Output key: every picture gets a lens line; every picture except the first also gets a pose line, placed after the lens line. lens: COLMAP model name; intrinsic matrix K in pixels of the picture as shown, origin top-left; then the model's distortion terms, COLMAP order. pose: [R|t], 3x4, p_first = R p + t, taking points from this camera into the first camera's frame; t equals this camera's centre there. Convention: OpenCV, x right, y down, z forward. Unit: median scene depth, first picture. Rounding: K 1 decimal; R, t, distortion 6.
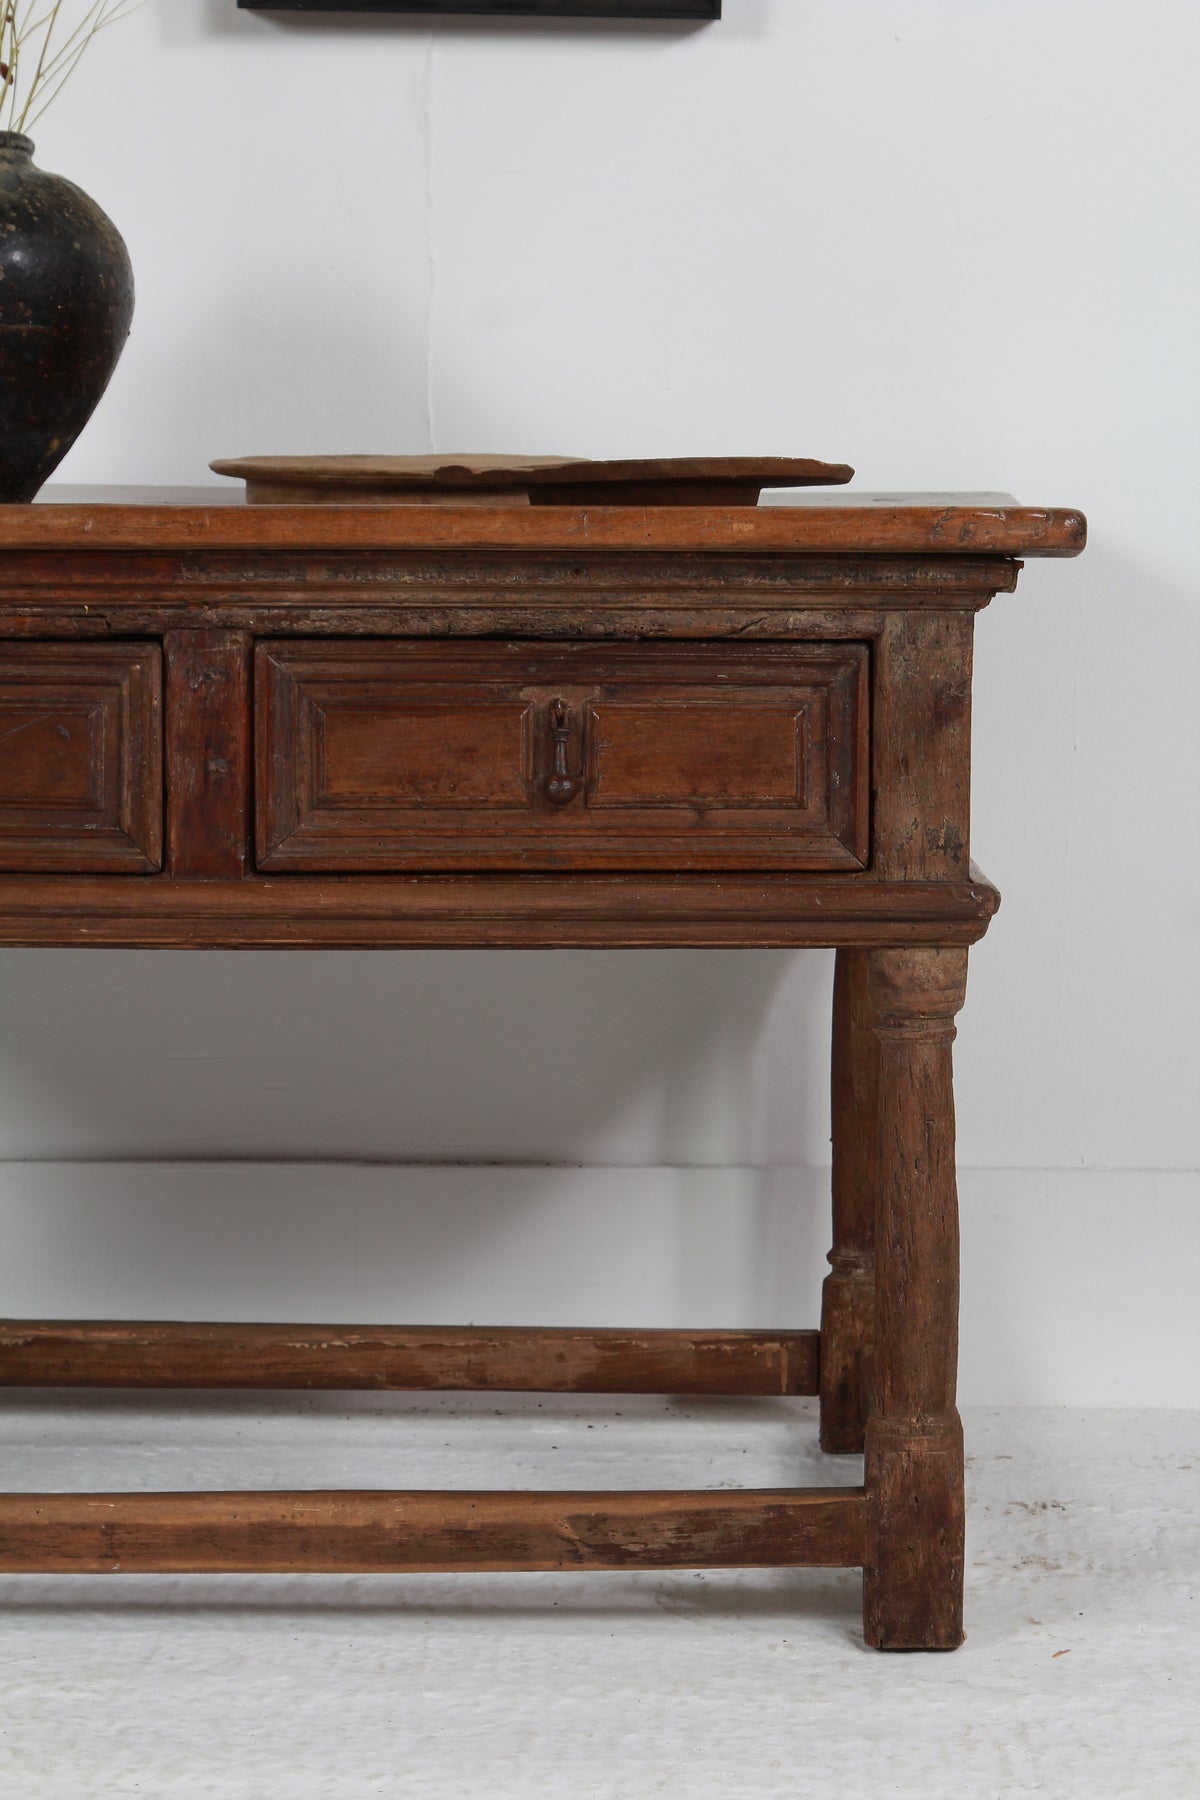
lens RADIAL K [[4686.9, 0, 600.8], [0, 4686.9, 918.9], [0, 0, 1]] dist [0.184961, 0.000000]
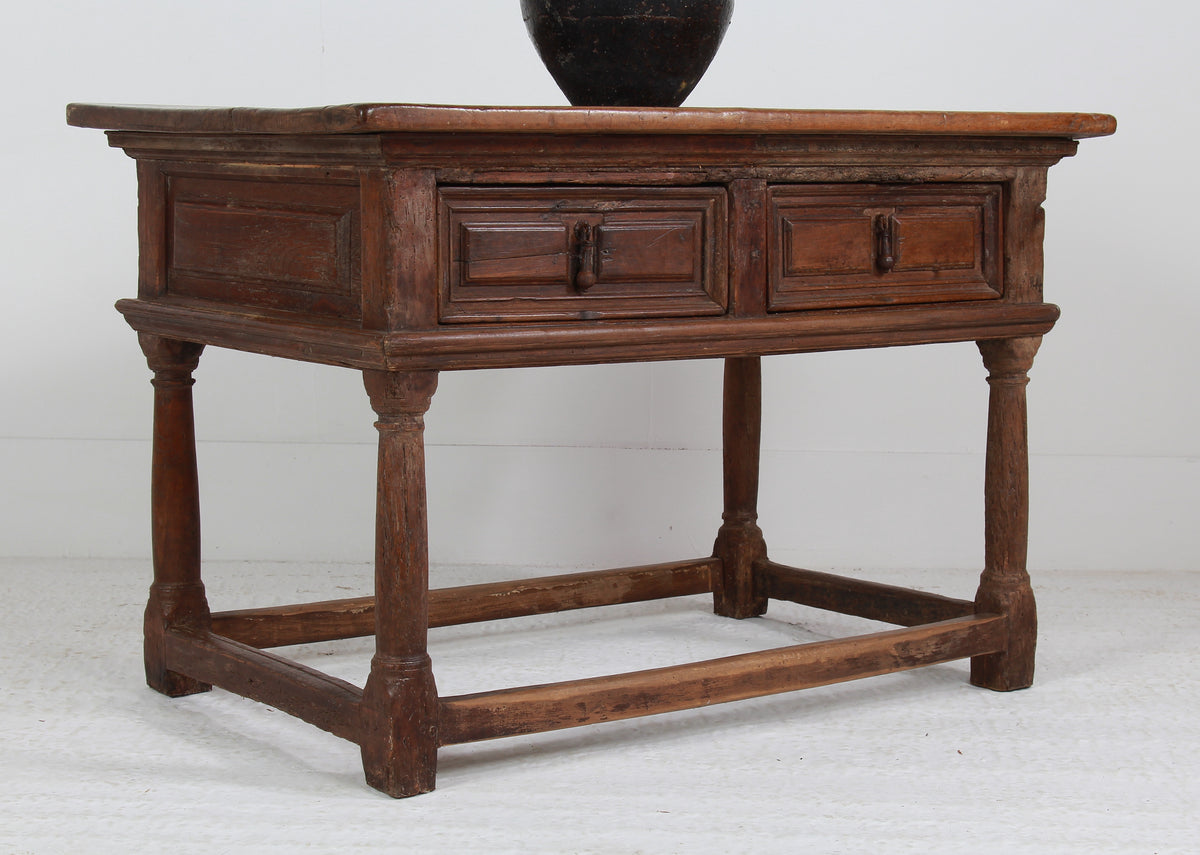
lens RADIAL K [[2429.1, 0, 625.7], [0, 2429.1, 441.0], [0, 0, 1]] dist [0.058218, 0.000000]
pose [[0.795776, -0.071928, 0.601304, -0.690139], [0.062073, 0.997380, 0.037159, 0.001349], [-0.602401, 0.007754, 0.798156, 0.279848]]
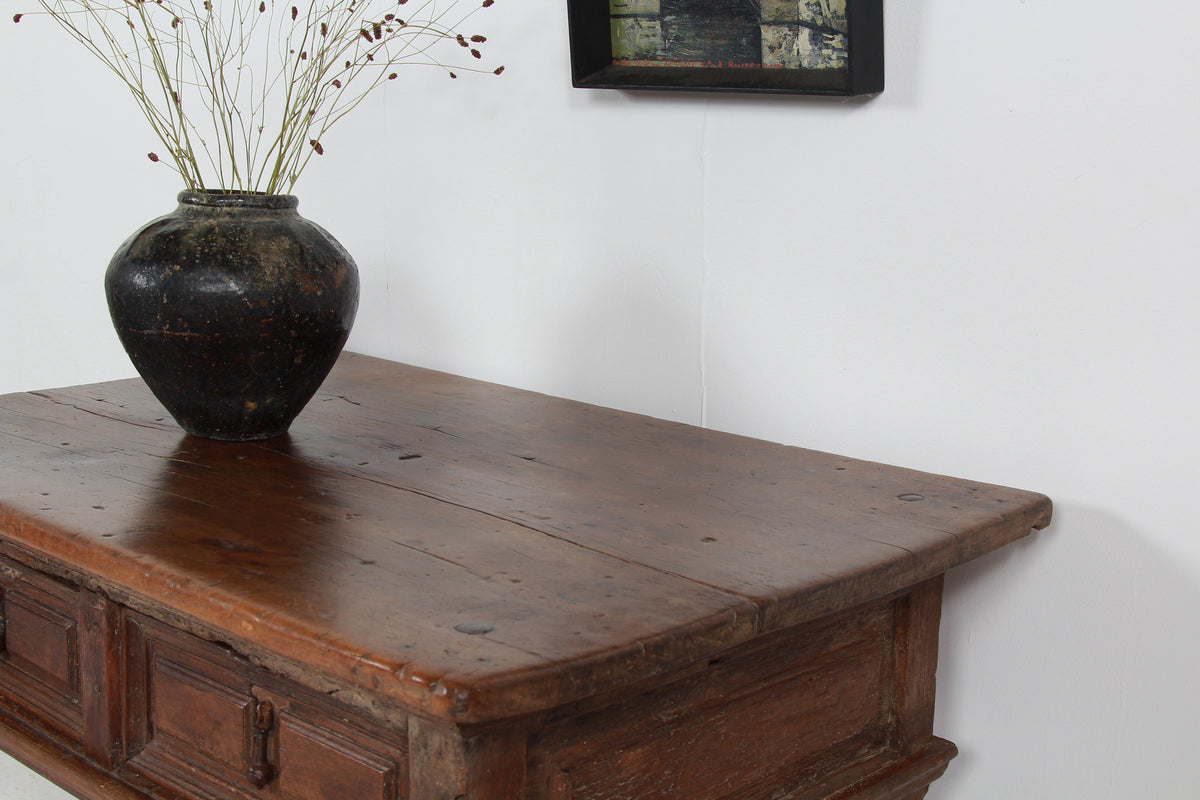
lens RADIAL K [[1606.3, 0, 594.7], [0, 1606.3, 410.3], [0, 0, 1]] dist [-0.059455, 0.000000]
pose [[0.727728, 0.137634, -0.671915, 0.325291], [-0.085307, 0.990215, 0.110441, -0.176572], [0.680540, -0.023052, 0.732348, 0.757090]]
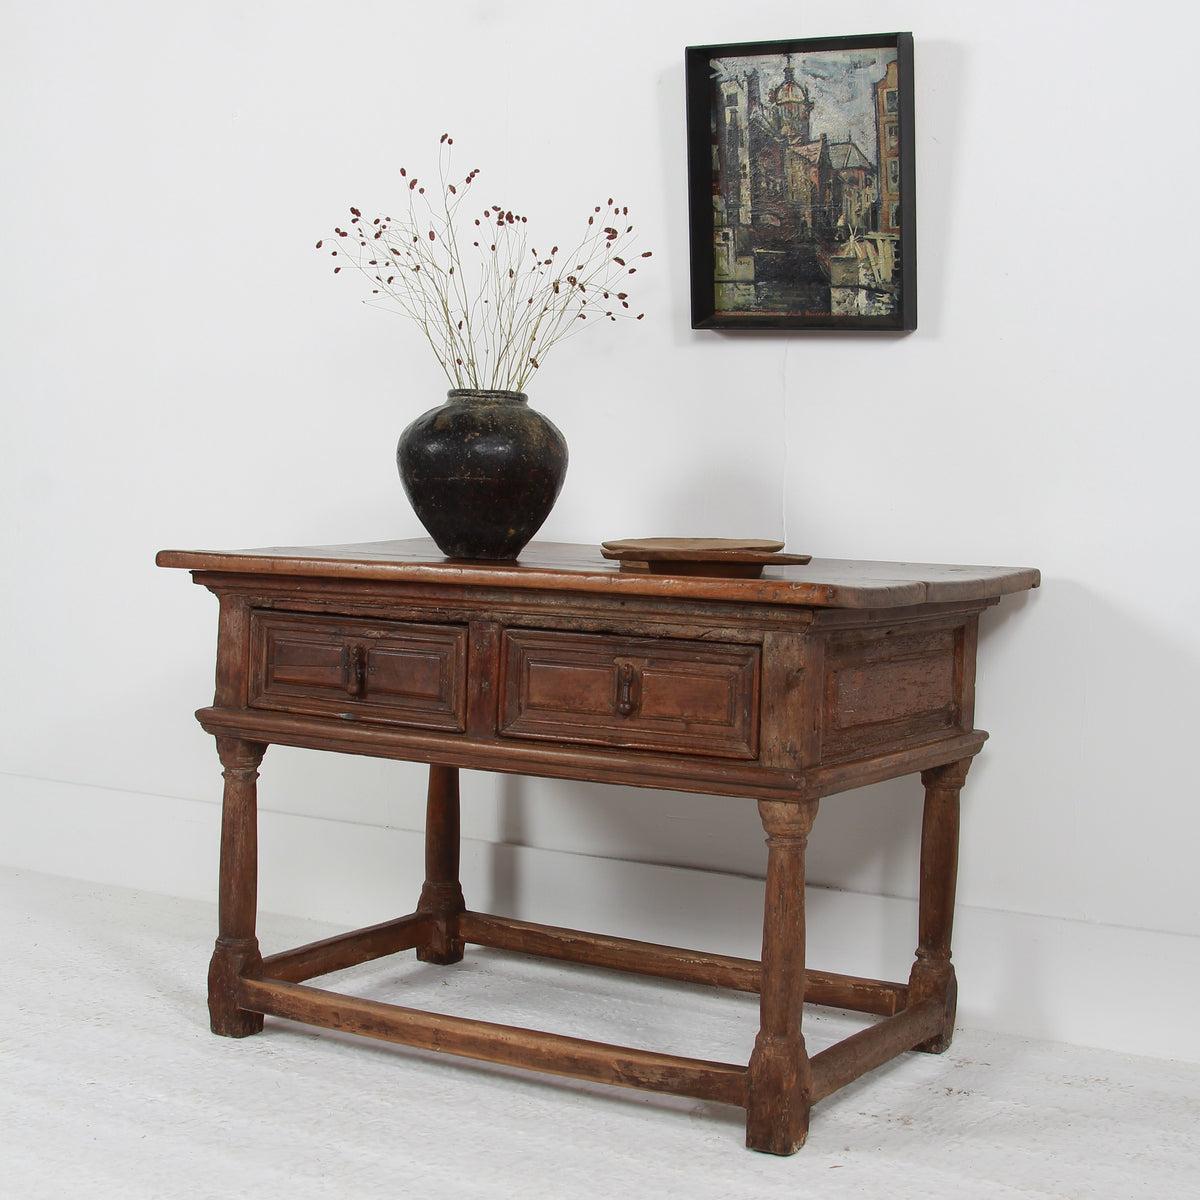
lens RADIAL K [[2149.5, 0, 596.1], [0, 2149.5, 615.2], [0, 0, 1]] dist [-0.104666, 0.000000]
pose [[0.856669, 0.052288, -0.513210, 0.462350], [-0.073680, 0.997052, -0.021404, -0.047058], [0.510578, 0.056149, 0.857996, 0.181509]]
